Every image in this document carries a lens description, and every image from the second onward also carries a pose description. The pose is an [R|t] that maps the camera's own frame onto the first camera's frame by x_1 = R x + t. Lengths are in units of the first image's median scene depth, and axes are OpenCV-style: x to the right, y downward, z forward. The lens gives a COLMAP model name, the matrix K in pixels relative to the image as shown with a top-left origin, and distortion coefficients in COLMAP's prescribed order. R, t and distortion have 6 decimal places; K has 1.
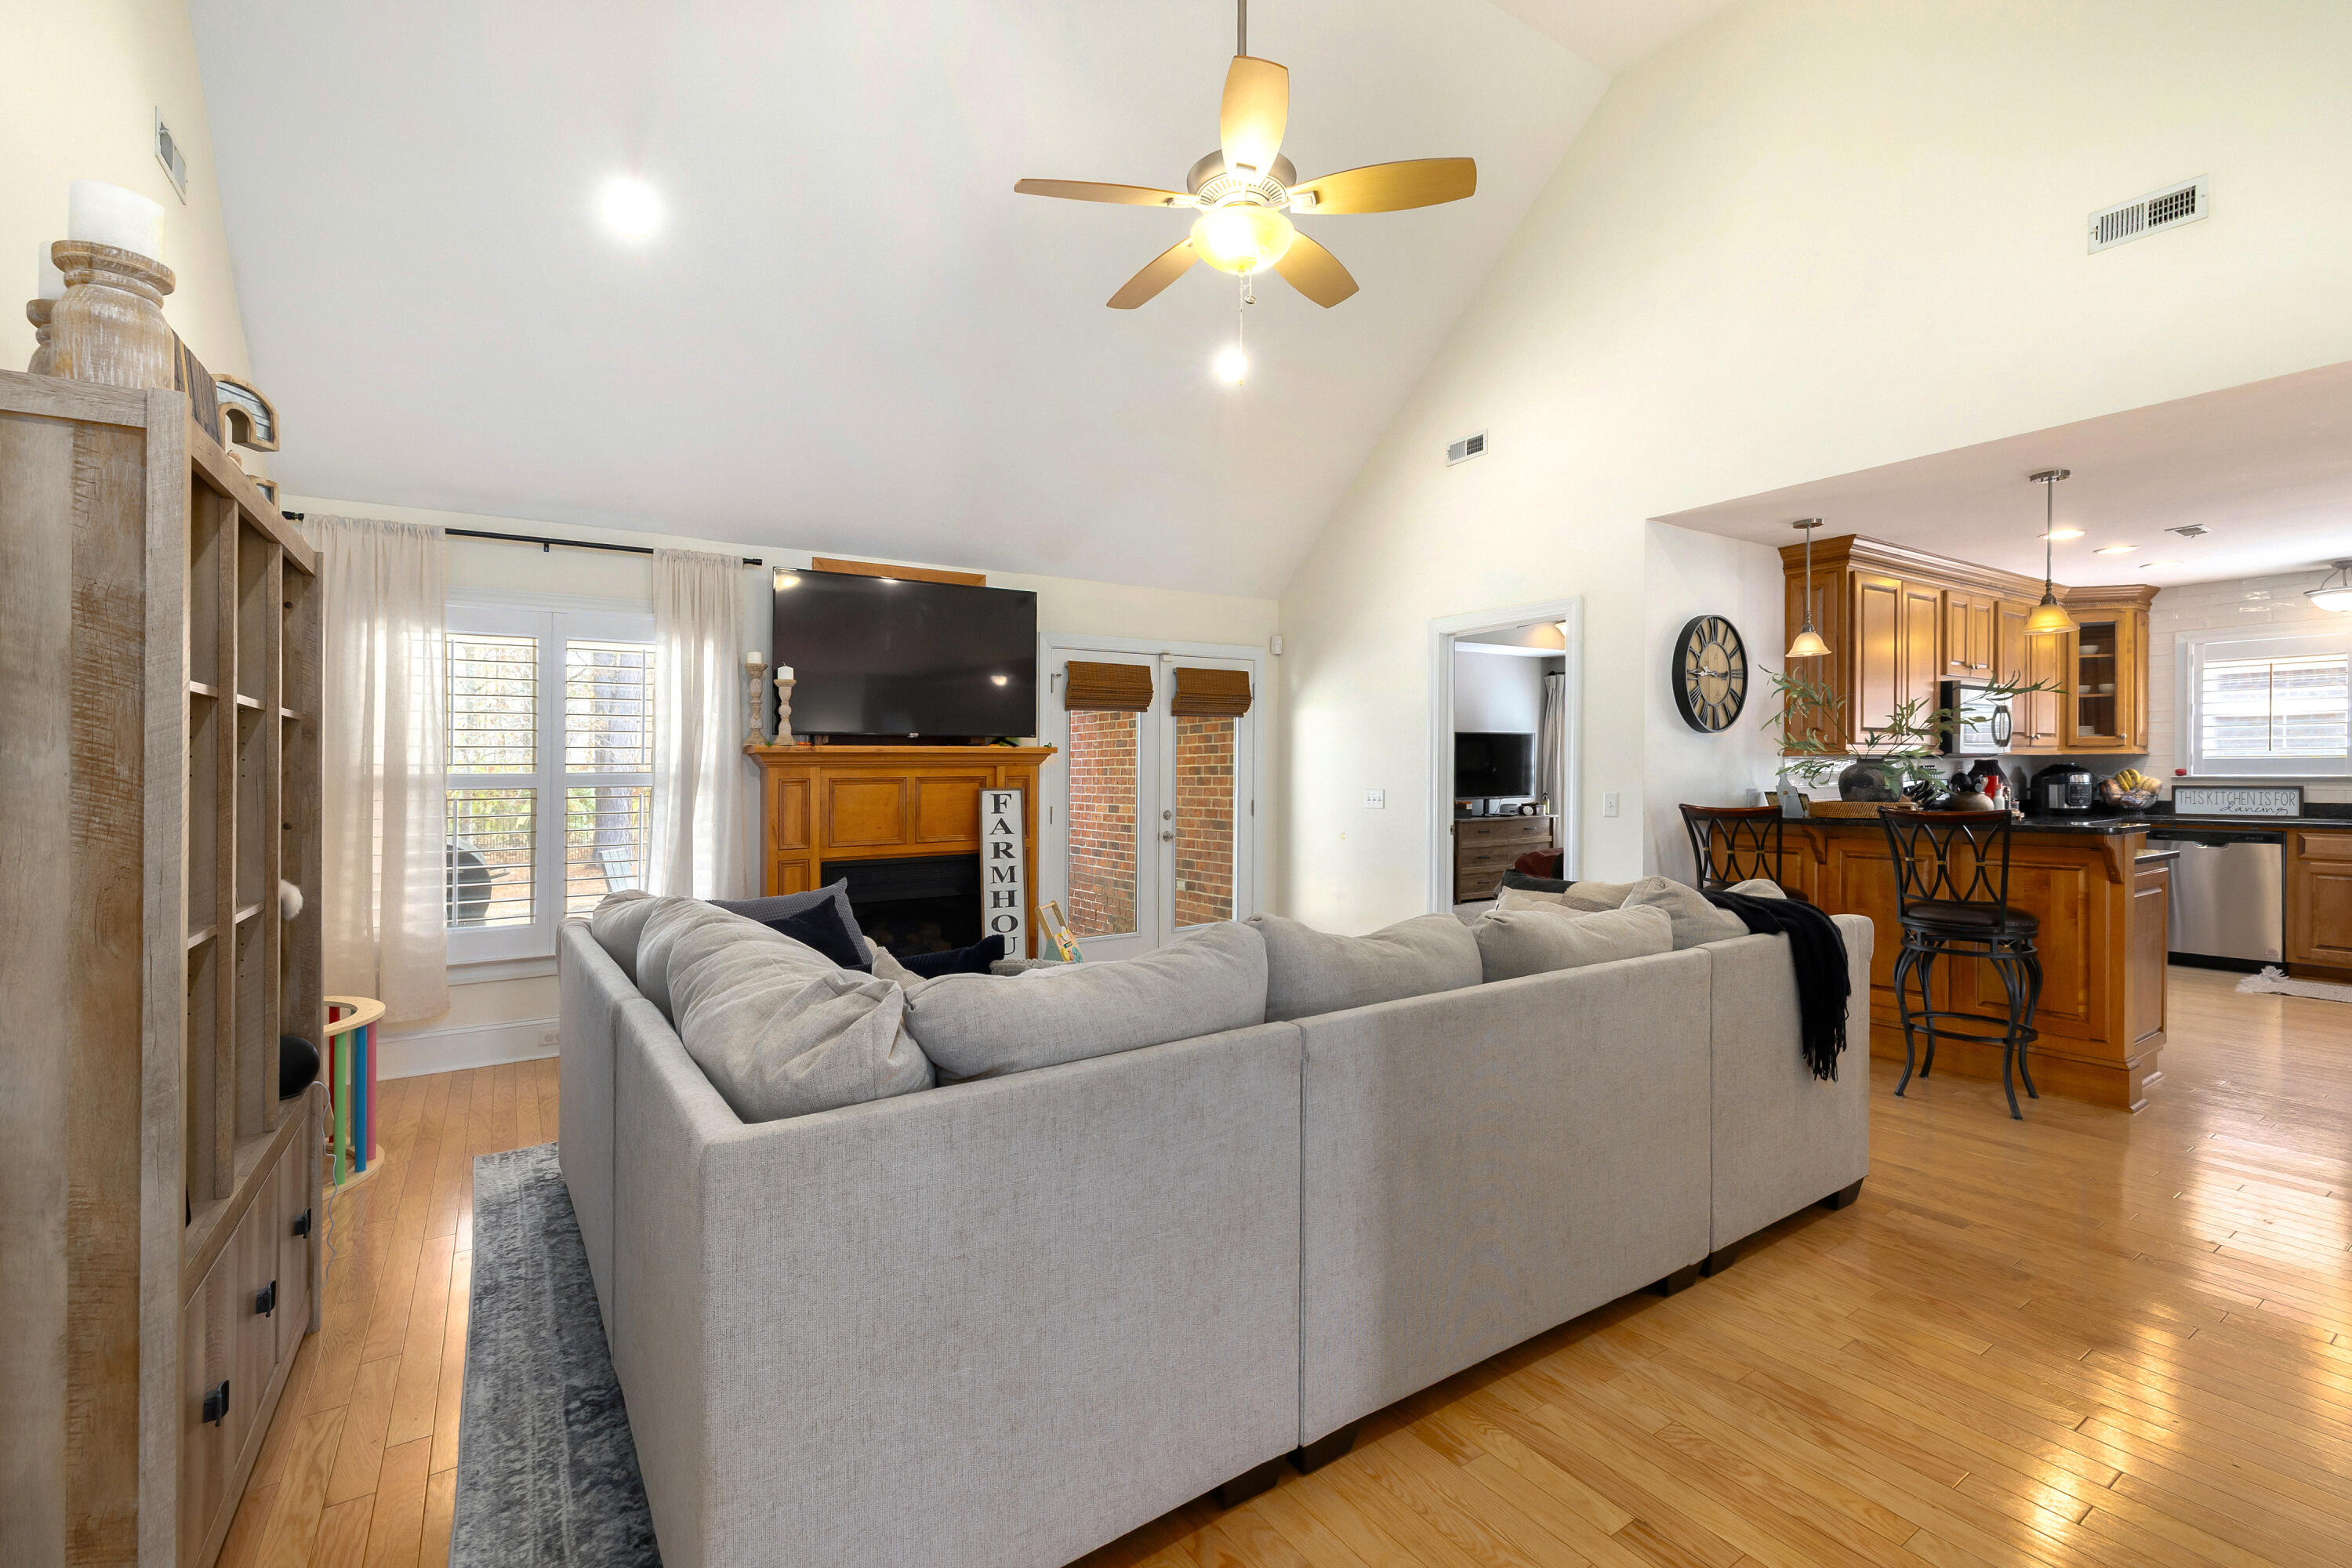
lens RADIAL K [[1022.5, 0, 1176.0], [0, 1022.5, 784.0], [0, 0, 1]] dist [-0.003485, -0.000598]
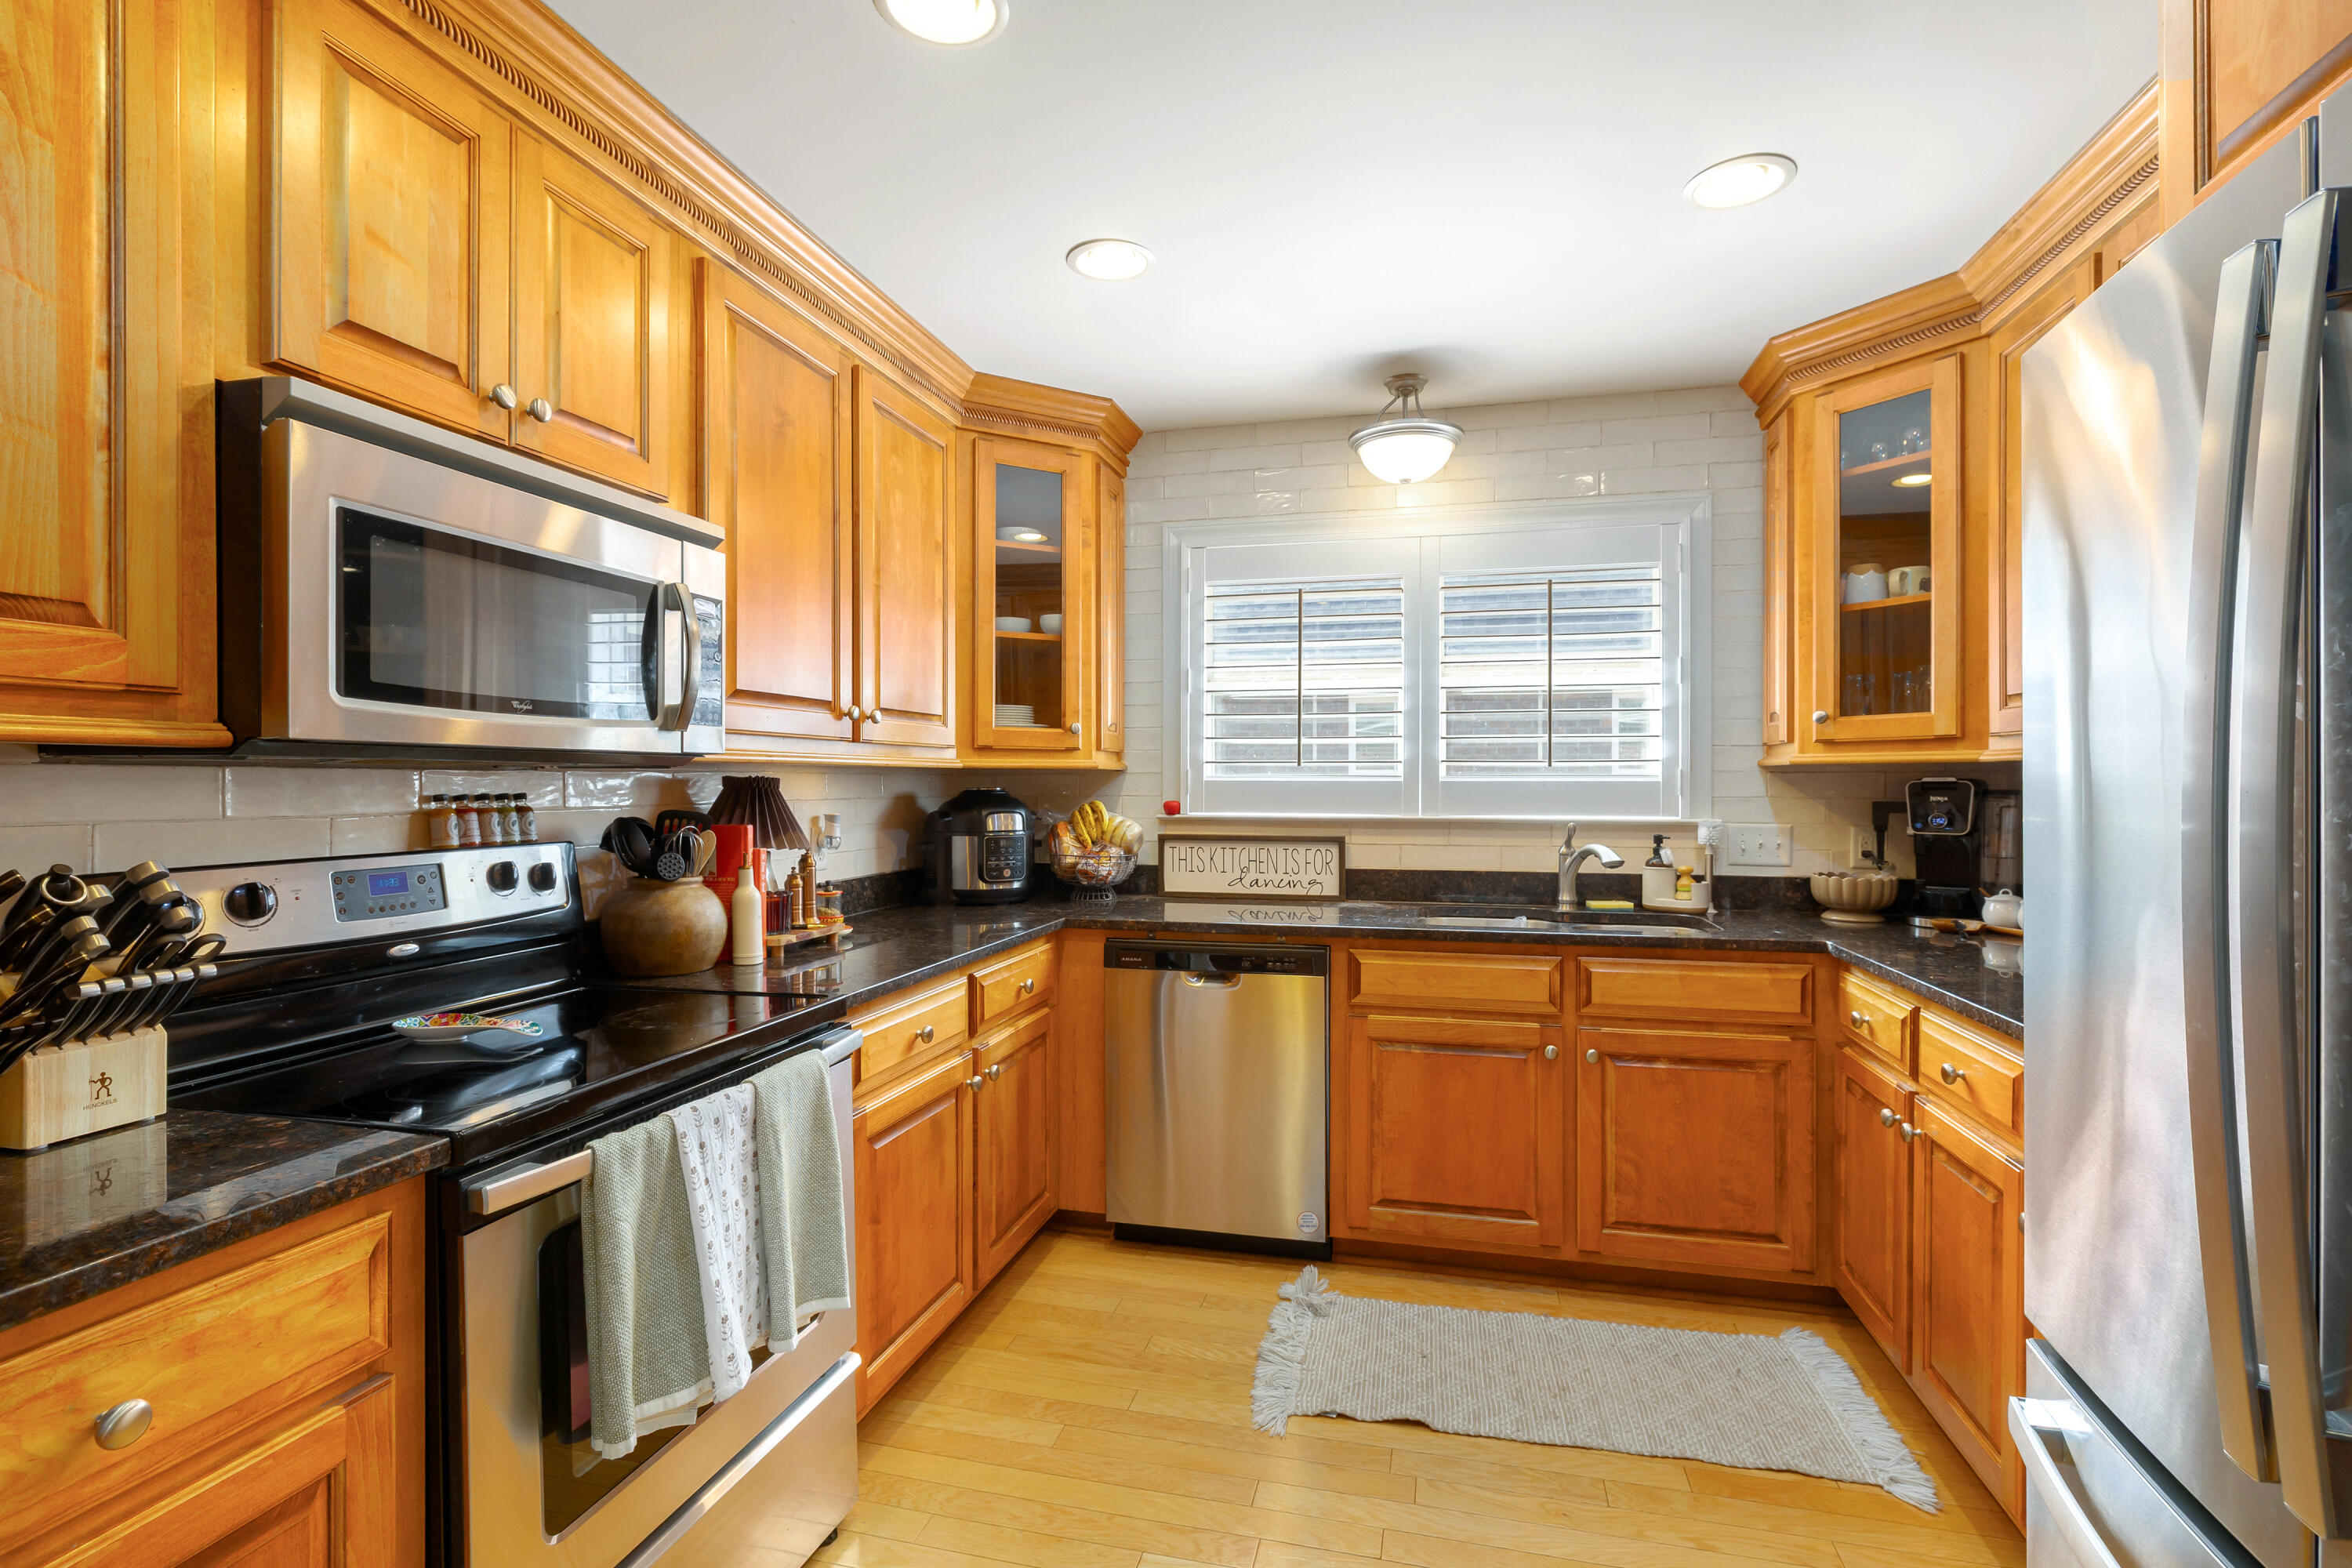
lens RADIAL K [[1092.4, 0, 1176.0], [0, 1092.4, 784.0], [0, 0, 1]] dist [-0.000173, 0.000013]
pose [[0.738796, 0.008303, 0.673878, 0.633984], [0.002570, 0.999882, -0.015137, -0.014947], [-0.673925, 0.012915, 0.738687, 0.610207]]
